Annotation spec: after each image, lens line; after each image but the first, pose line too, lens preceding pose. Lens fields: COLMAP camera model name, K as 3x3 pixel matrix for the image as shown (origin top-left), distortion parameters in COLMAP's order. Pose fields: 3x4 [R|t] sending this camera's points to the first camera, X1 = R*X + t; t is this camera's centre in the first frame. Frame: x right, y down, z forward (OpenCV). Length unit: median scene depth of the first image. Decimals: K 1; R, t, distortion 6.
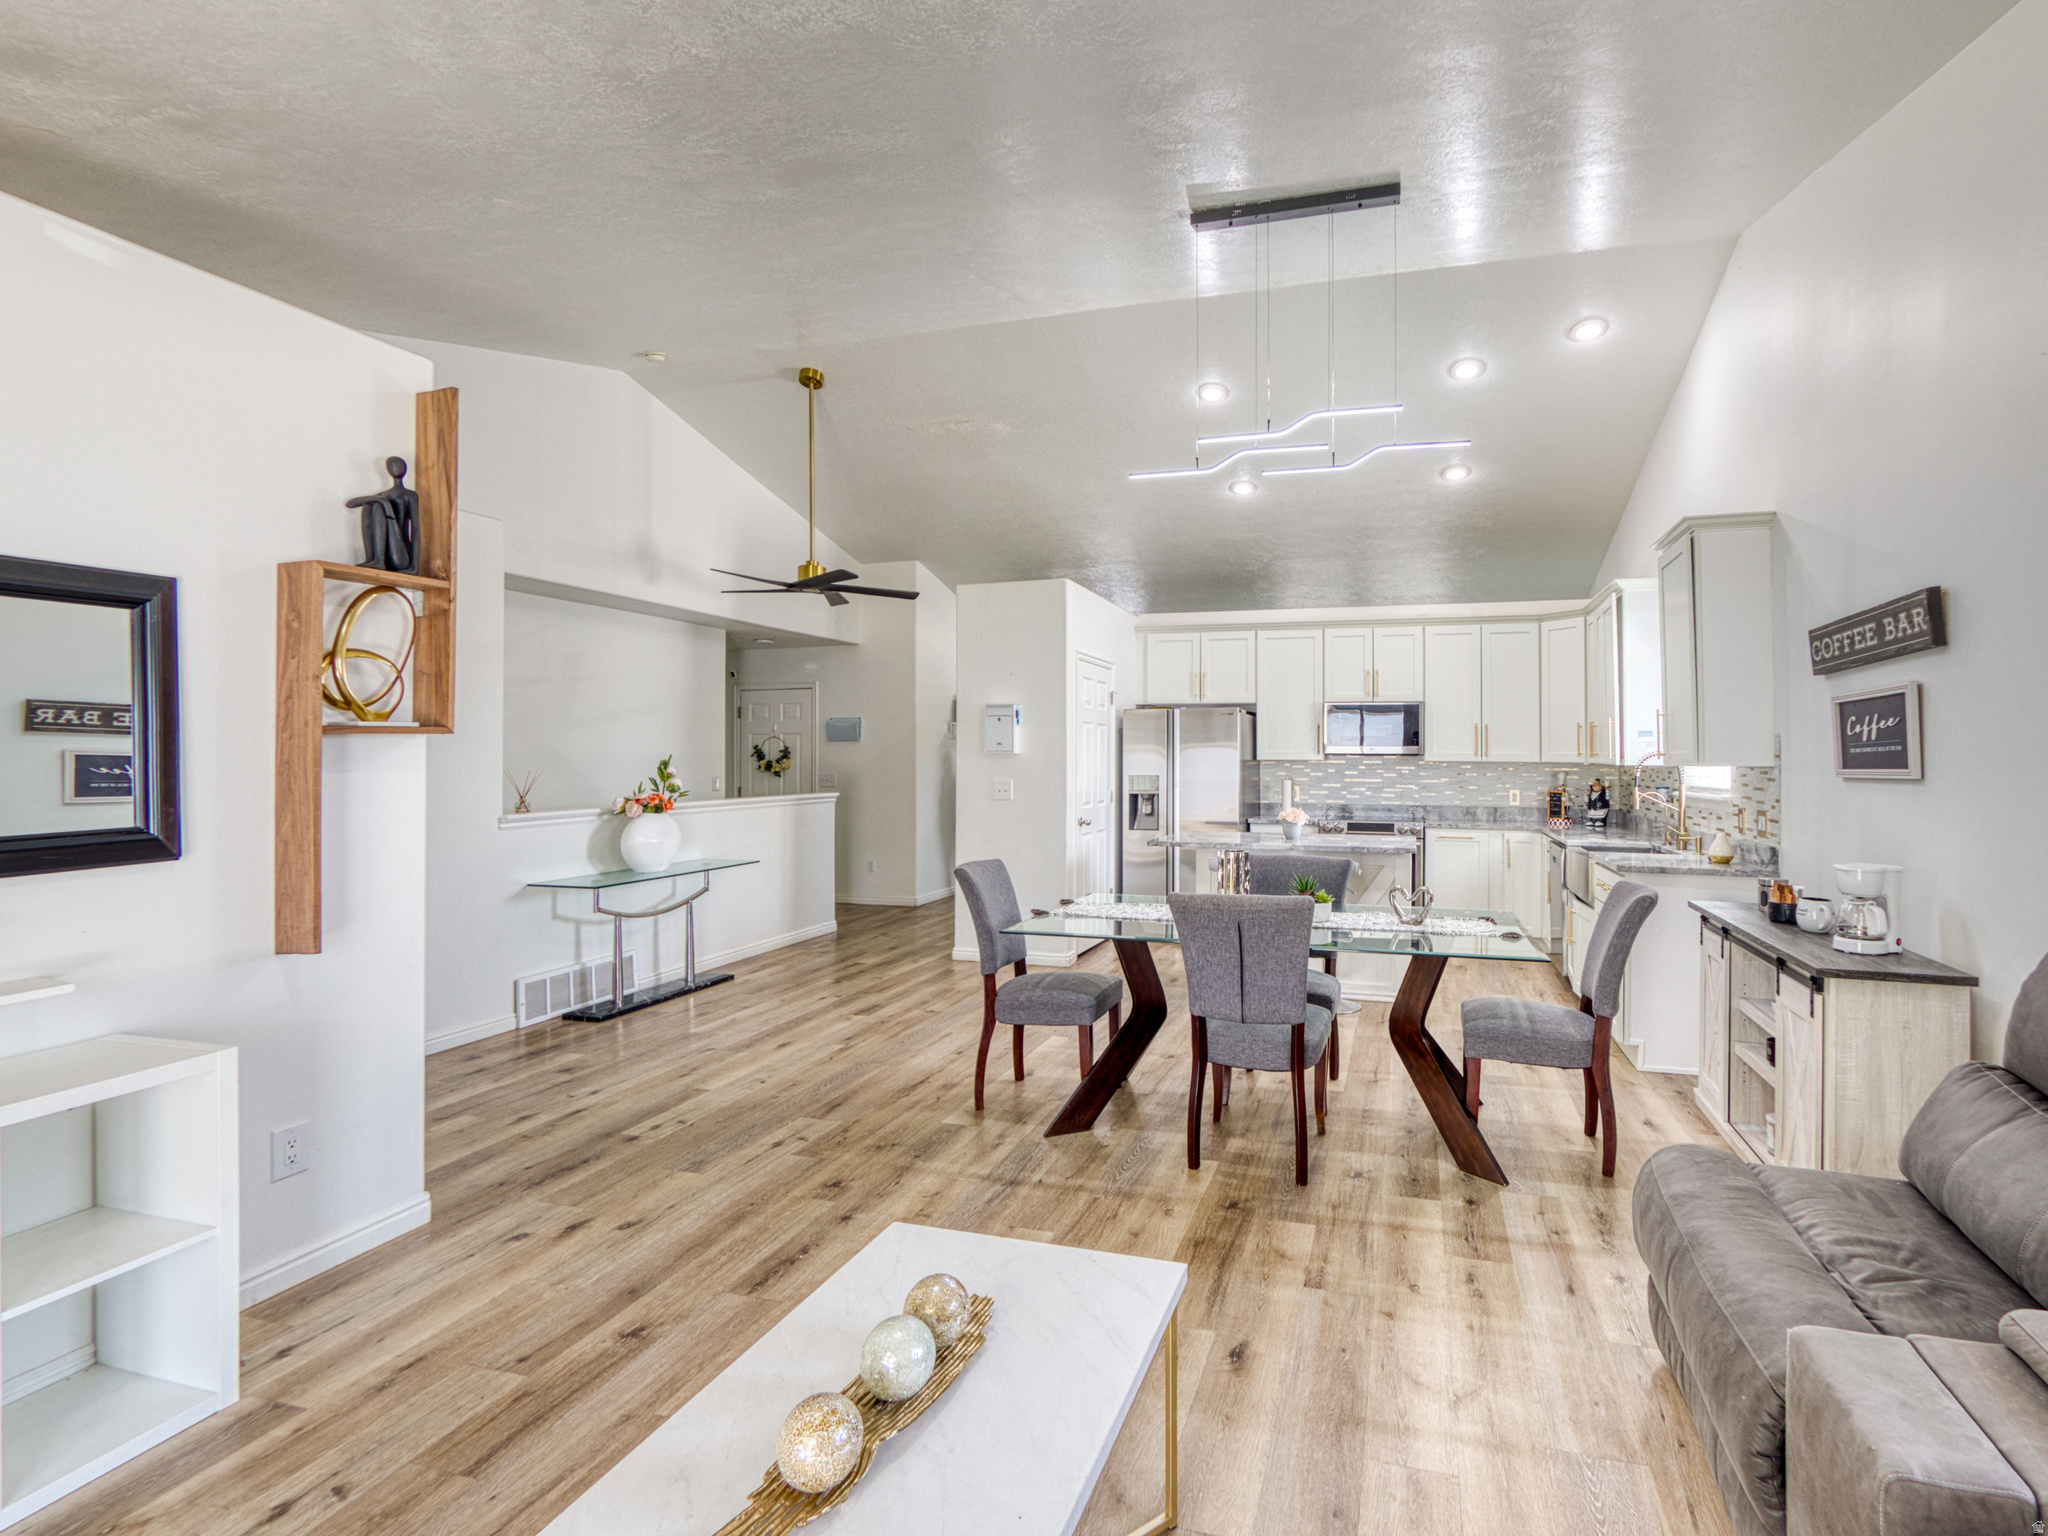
lens RADIAL K [[996.4, 0, 1136.7], [0, 996.4, 744.6], [0, 0, 1]] dist [-0.004904, 0.000606]
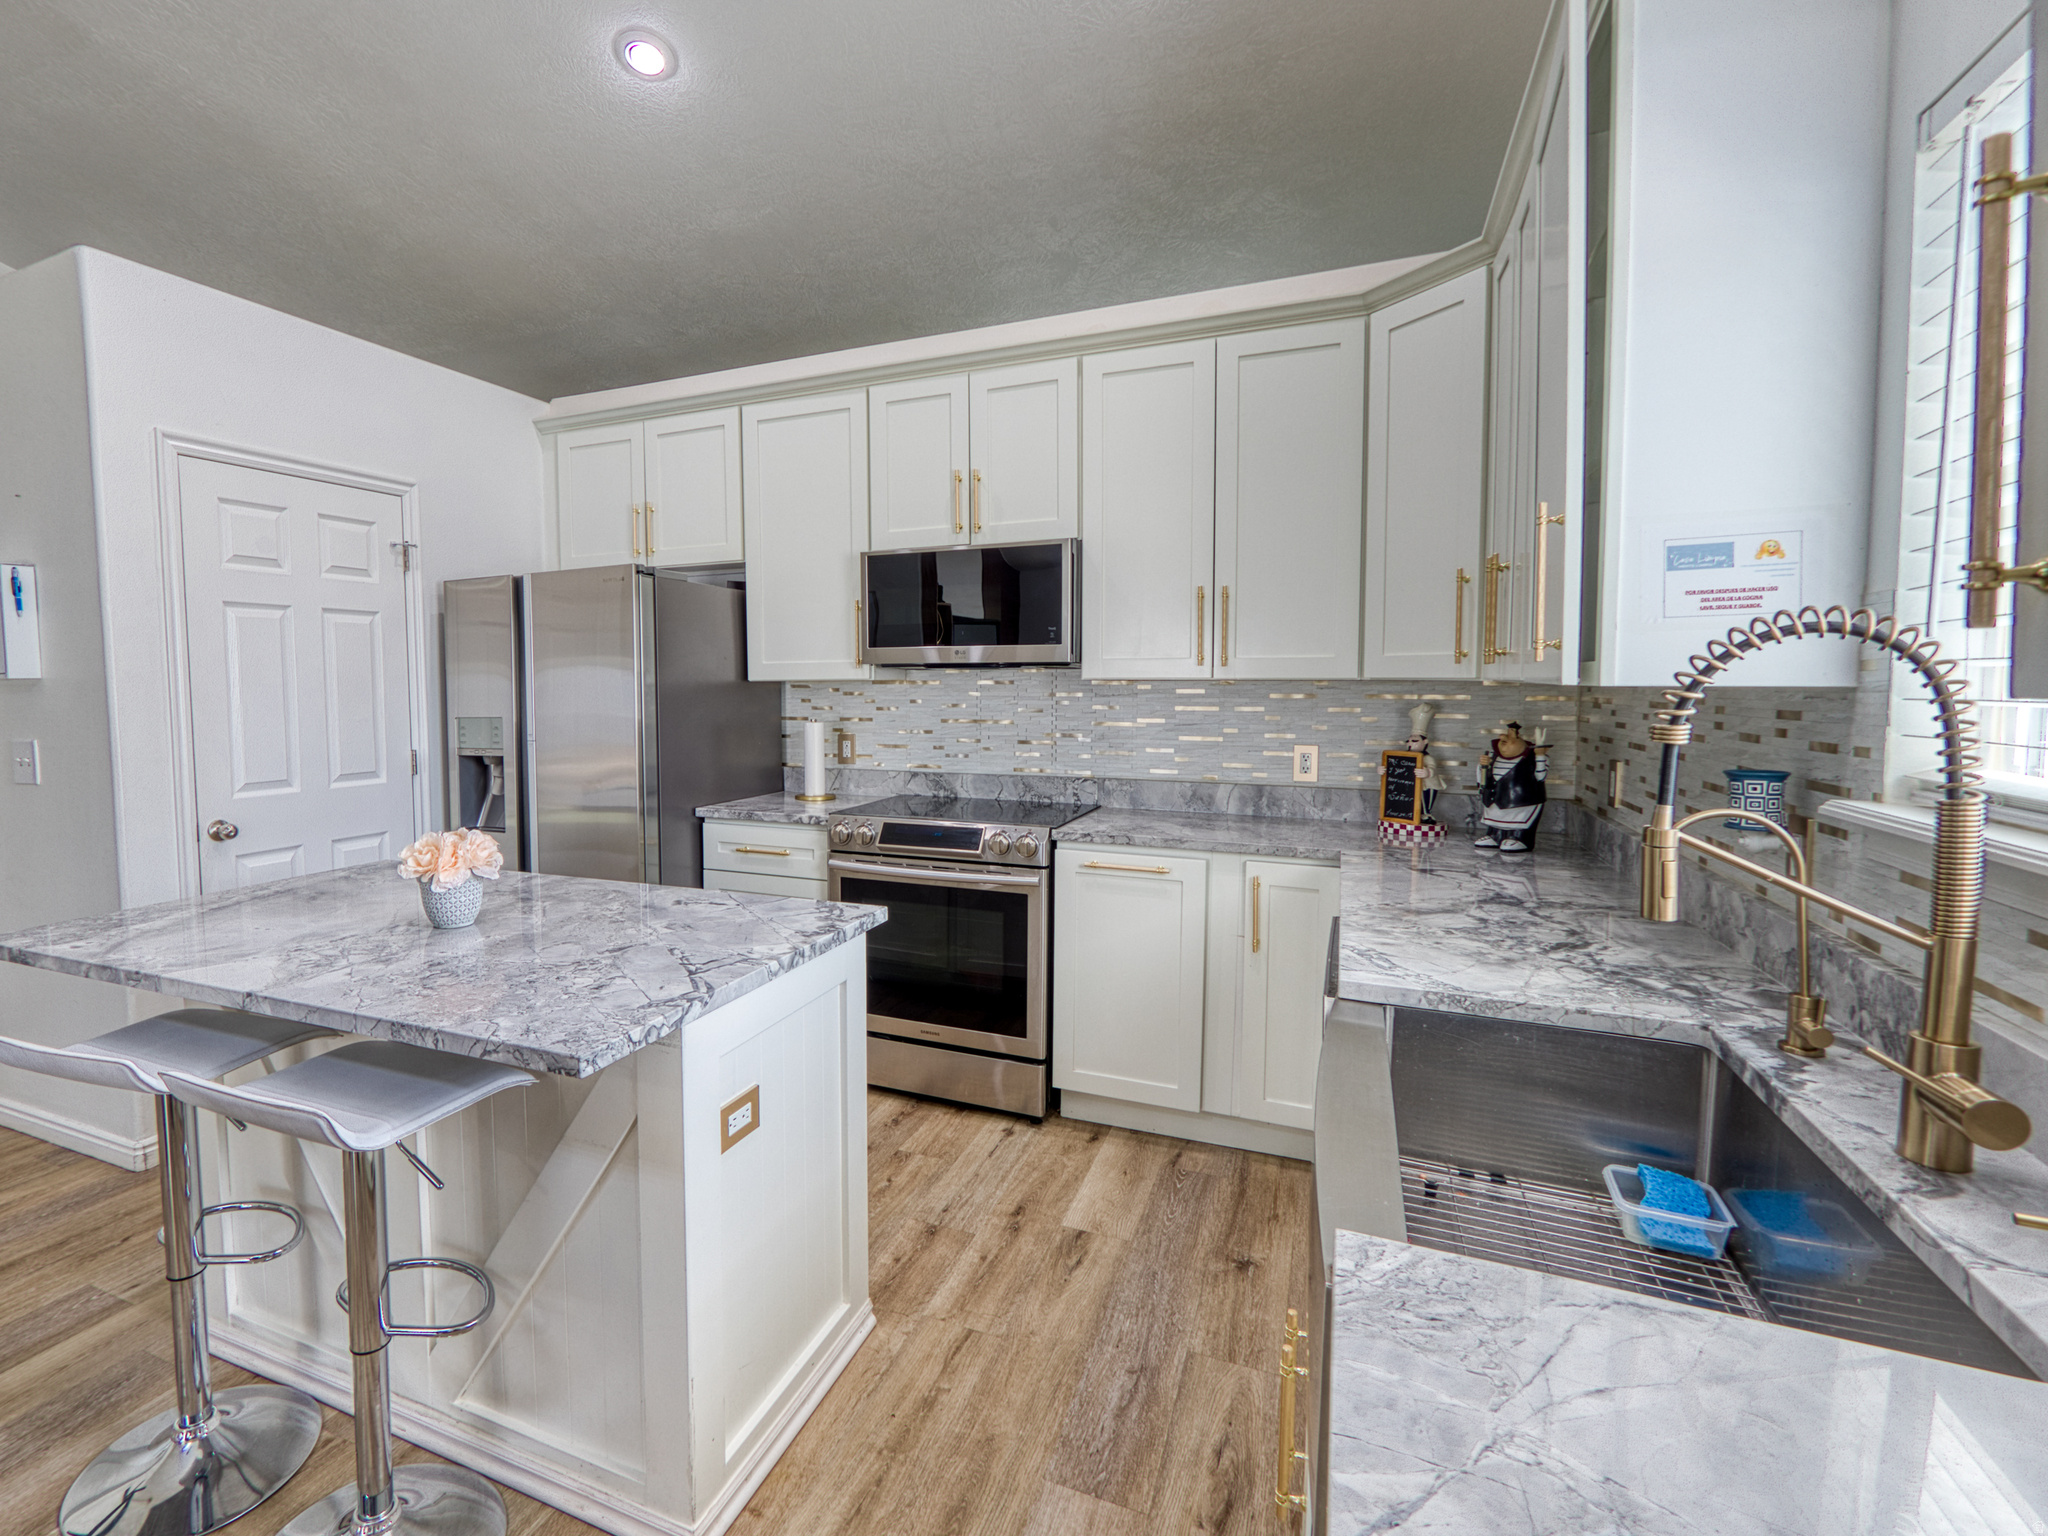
lens RADIAL K [[978.7, 0, 876.4], [0, 978.7, 745.3], [0, 0, 1]] dist [0.001046, -0.029304]
pose [[0.985062, 0.001115, -0.172199, 0.398655], [0.013130, 0.996582, 0.081564, 0.013336], [0.171701, -0.082606, 0.981680, 0.823639]]
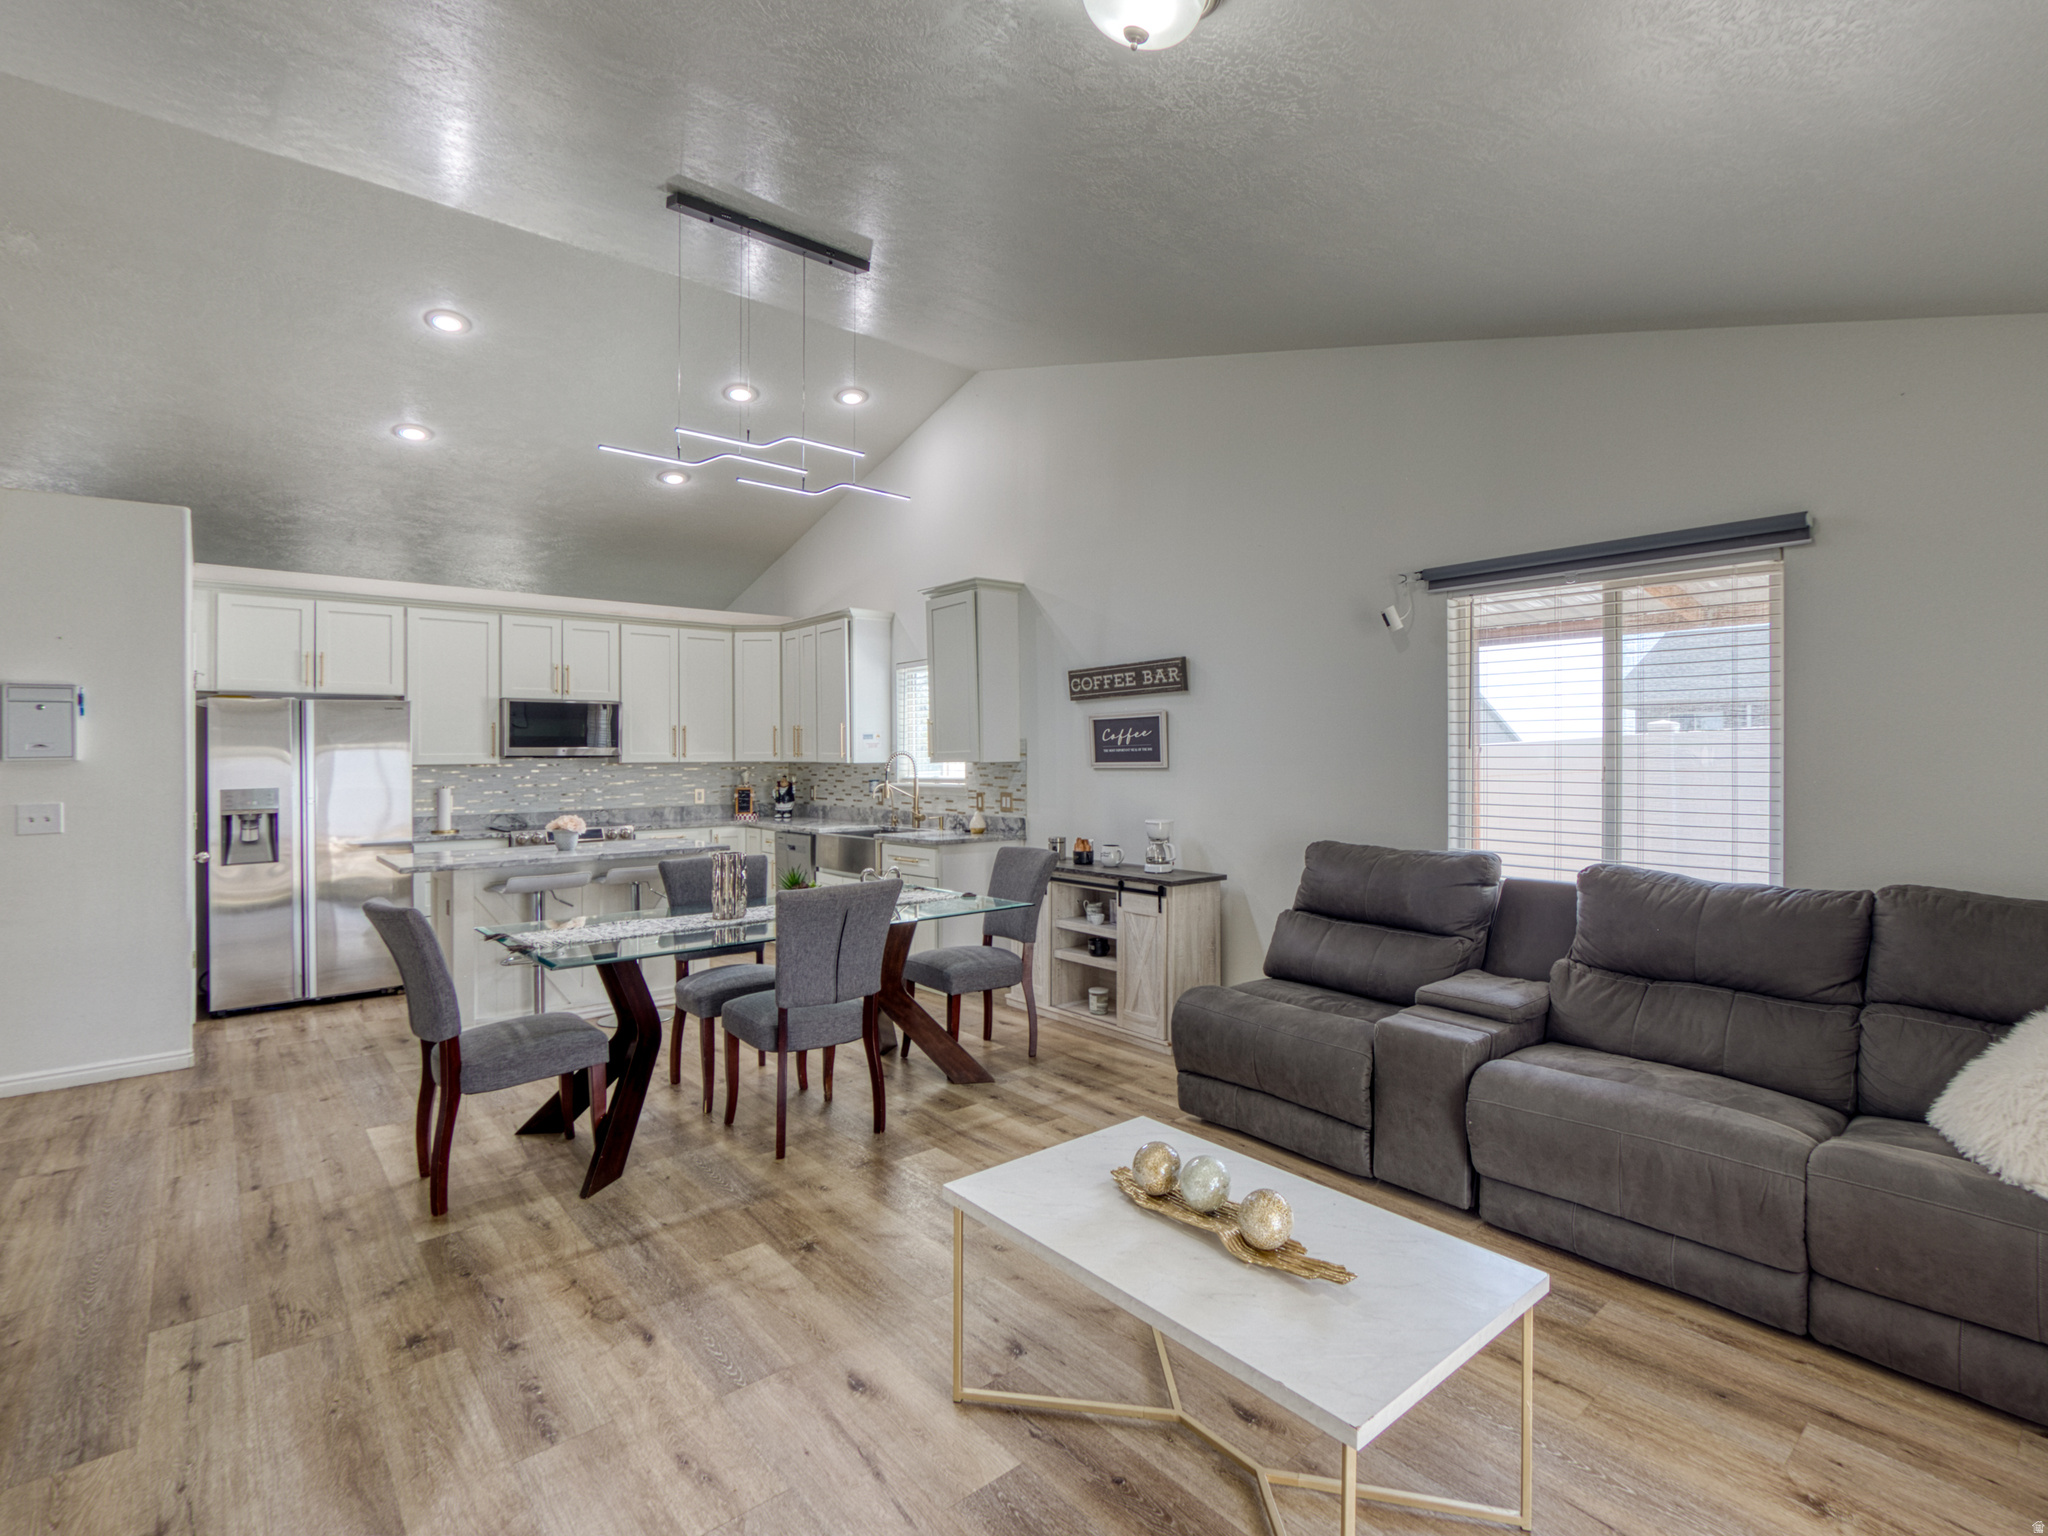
lens RADIAL K [[996.4, 0, 1136.7], [0, 996.4, 744.6], [0, 0, 1]] dist [-0.004904, 0.000606]
pose [[0.518822, -0.000346, 0.854882, -0.407576], [-0.000322, 1.000000, 0.000600, -0.002866], [-0.854882, -0.000587, 0.518822, 0.094811]]
